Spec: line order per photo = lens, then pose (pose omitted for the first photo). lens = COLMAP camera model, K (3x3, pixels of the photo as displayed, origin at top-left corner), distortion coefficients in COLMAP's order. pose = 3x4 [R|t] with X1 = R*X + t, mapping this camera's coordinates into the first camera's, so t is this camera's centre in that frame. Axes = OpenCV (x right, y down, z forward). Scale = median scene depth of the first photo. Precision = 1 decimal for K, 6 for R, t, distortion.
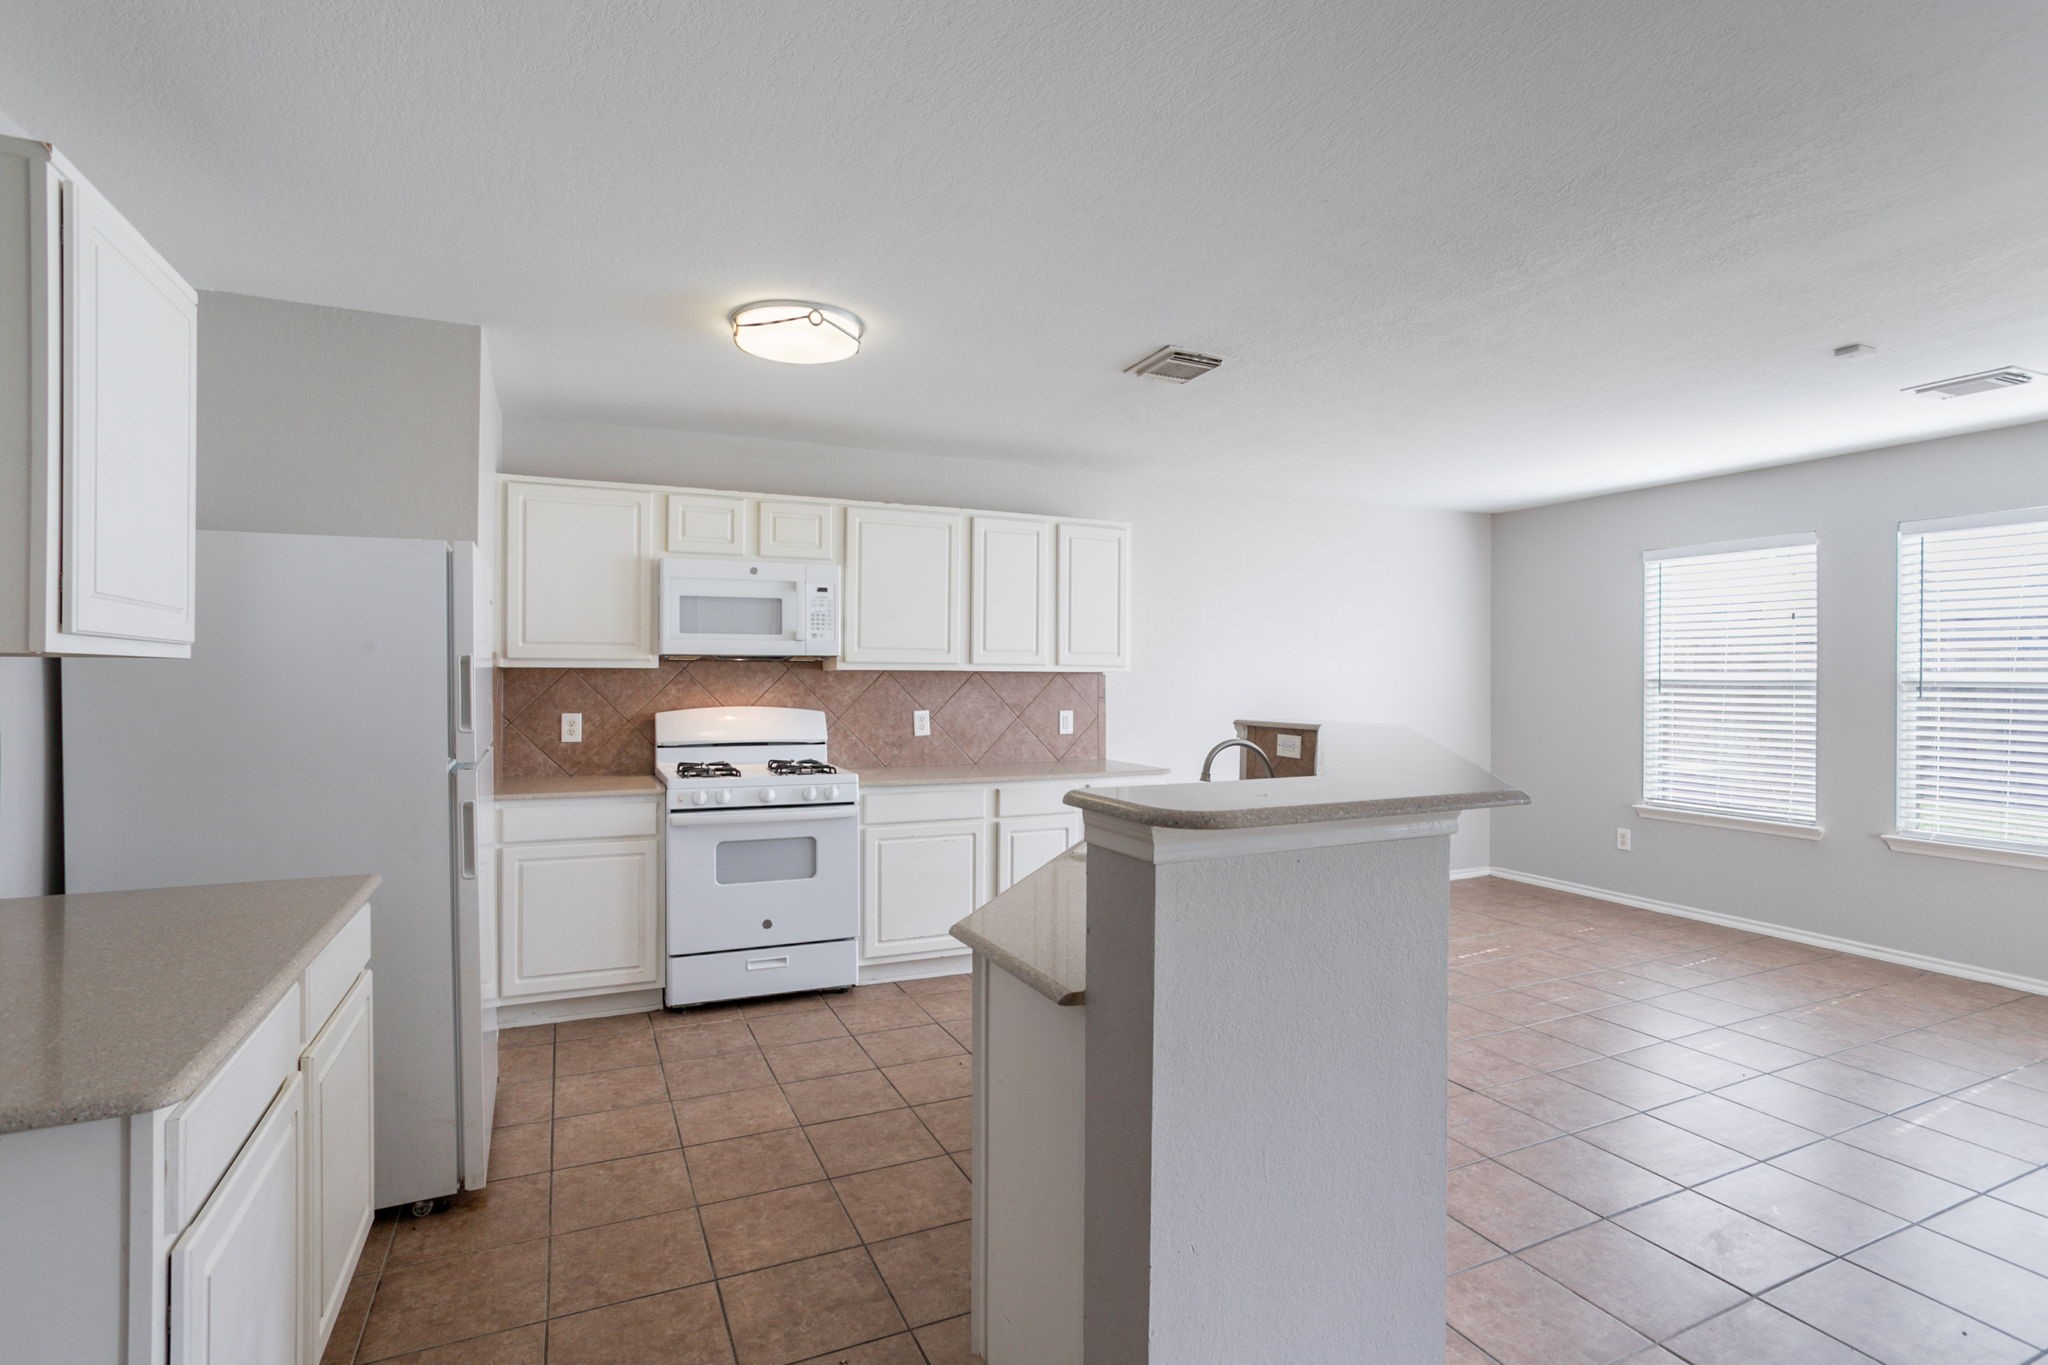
lens RADIAL K [[990.4, 0, 1018.2], [0, 990.4, 677.6], [0, 0, 1]] dist [-0.030453, 0.011285]
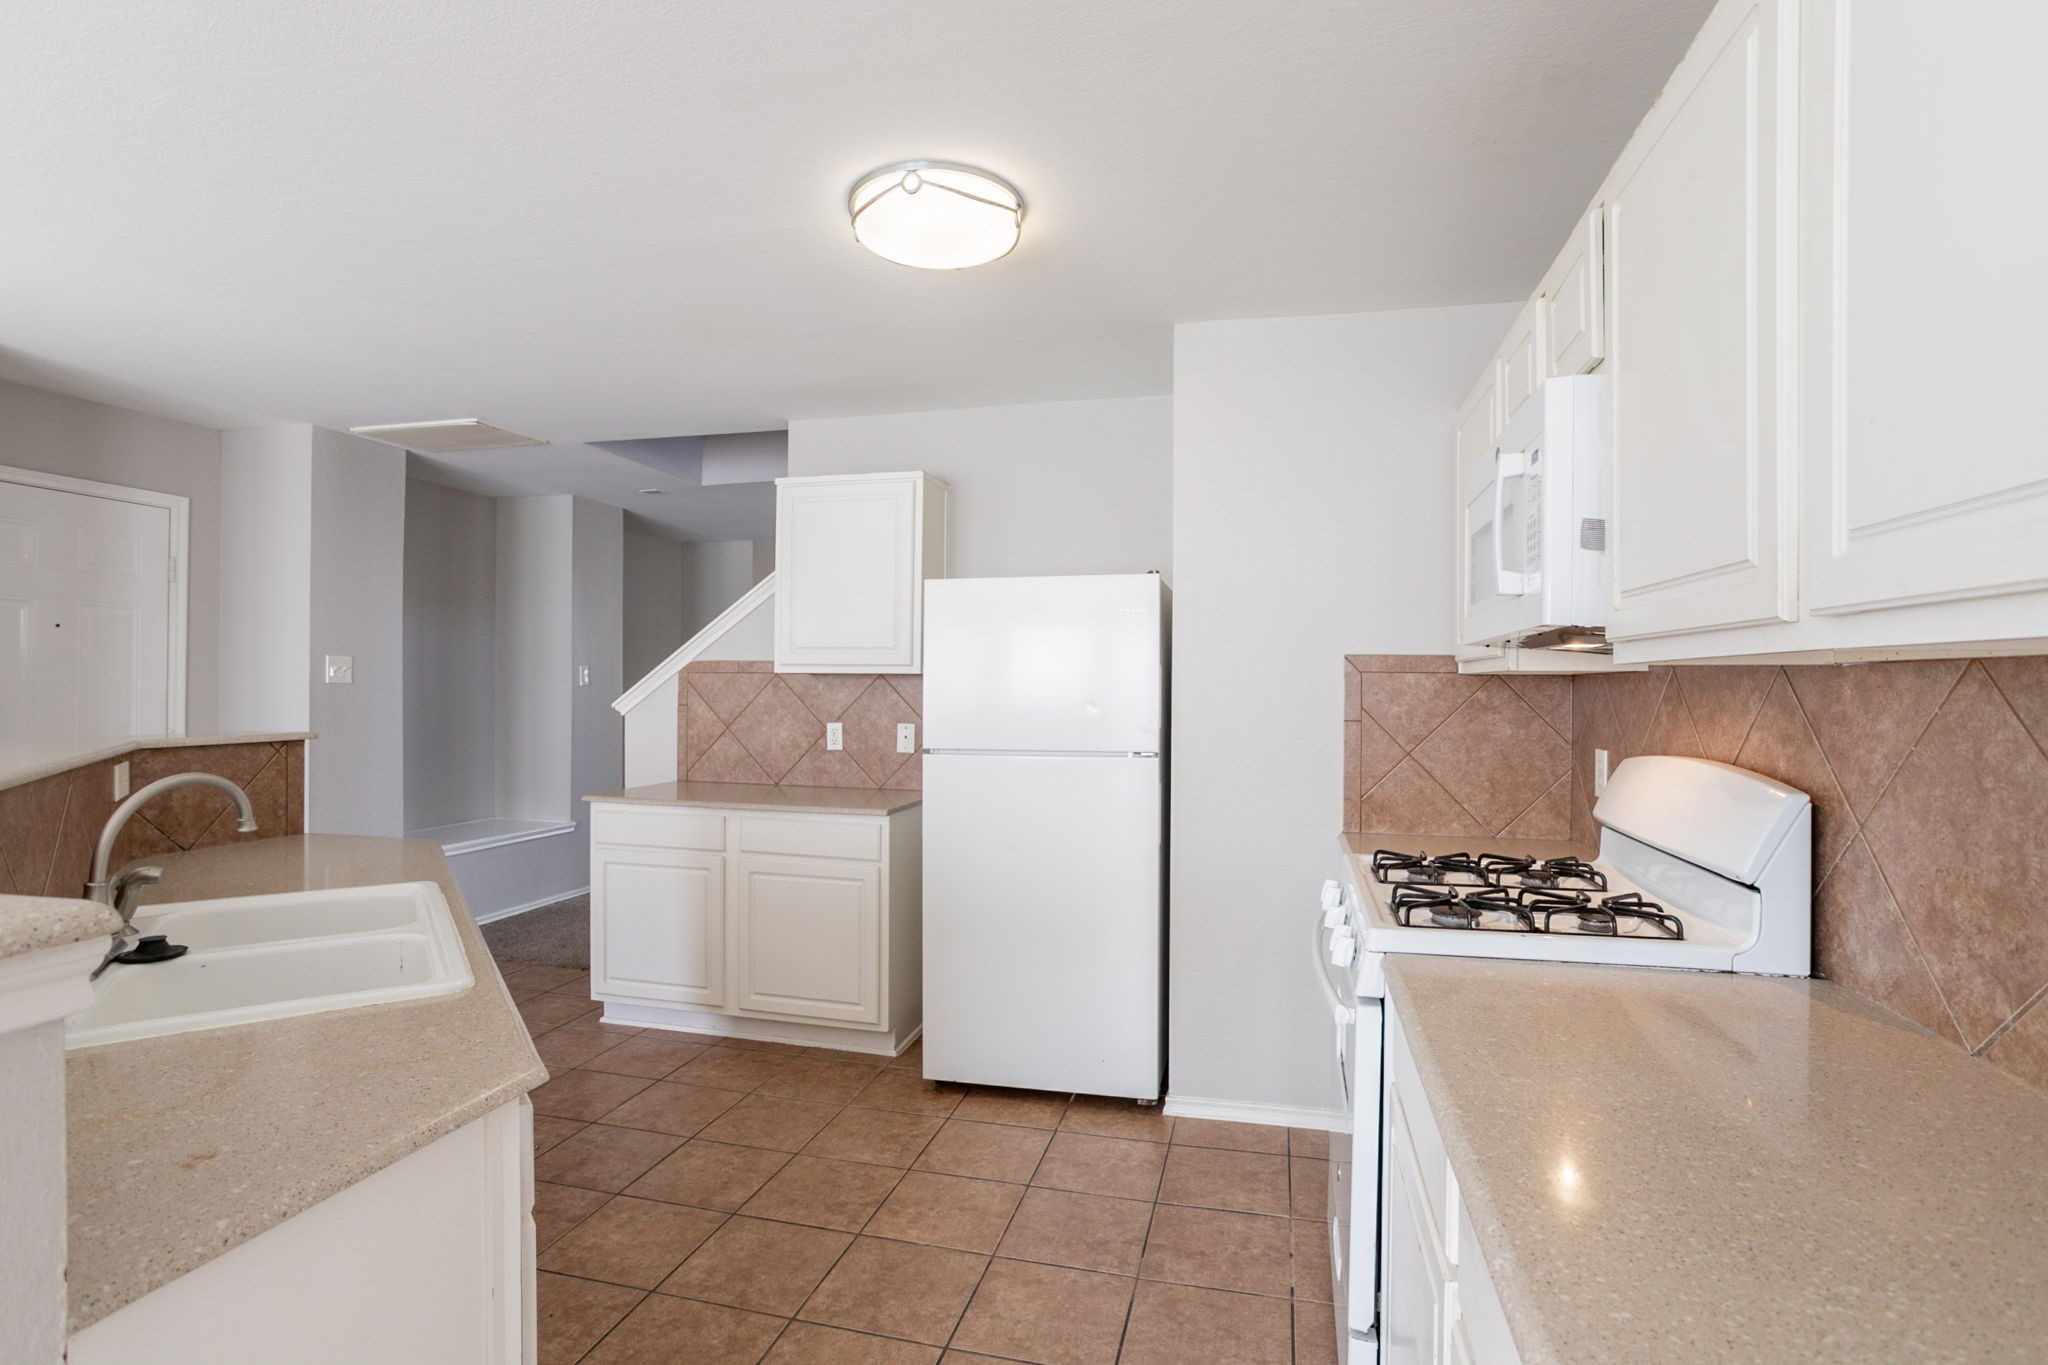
lens RADIAL K [[990.4, 0, 1017.2], [0, 990.4, 687.0], [0, 0, 1]] dist [-0.030453, 0.011285]
pose [[-0.634120, -0.005210, -0.773217, 0.325271], [-0.005677, 0.999982, -0.002083, 0.003505], [0.773214, 0.003069, -0.634138, 1.602419]]
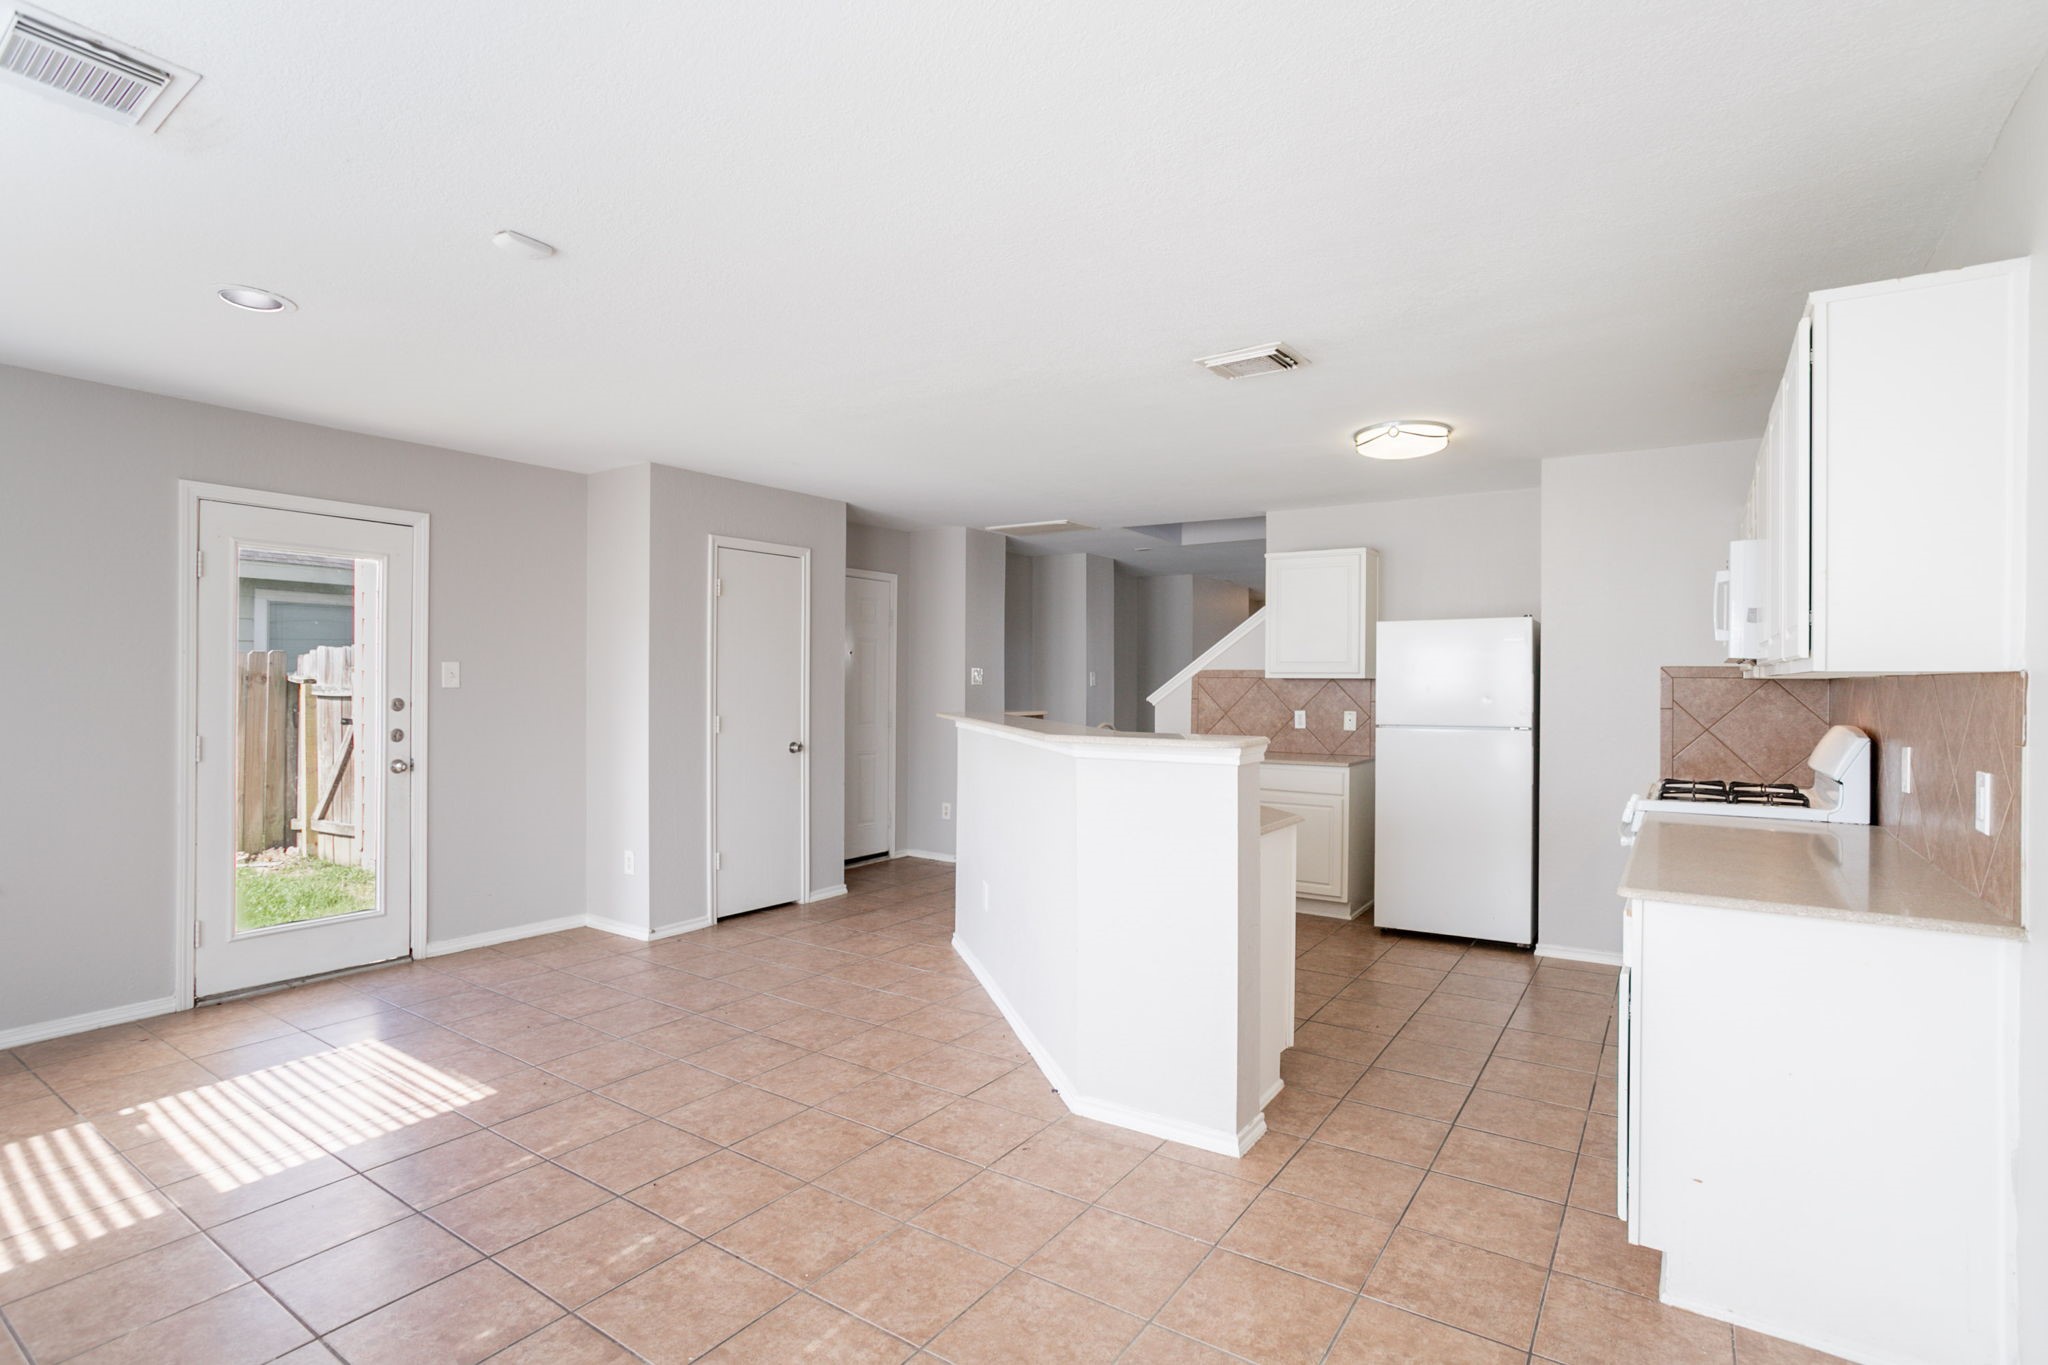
lens RADIAL K [[990.4, 0, 1047.6], [0, 990.4, 686.1], [0, 0, 1]] dist [-0.030453, 0.011285]
pose [[-0.844450, -0.005176, -0.535609, 1.000018], [-0.005615, 0.999984, -0.000811, 0.004796], [0.535605, 0.002323, -0.844466, 2.019004]]
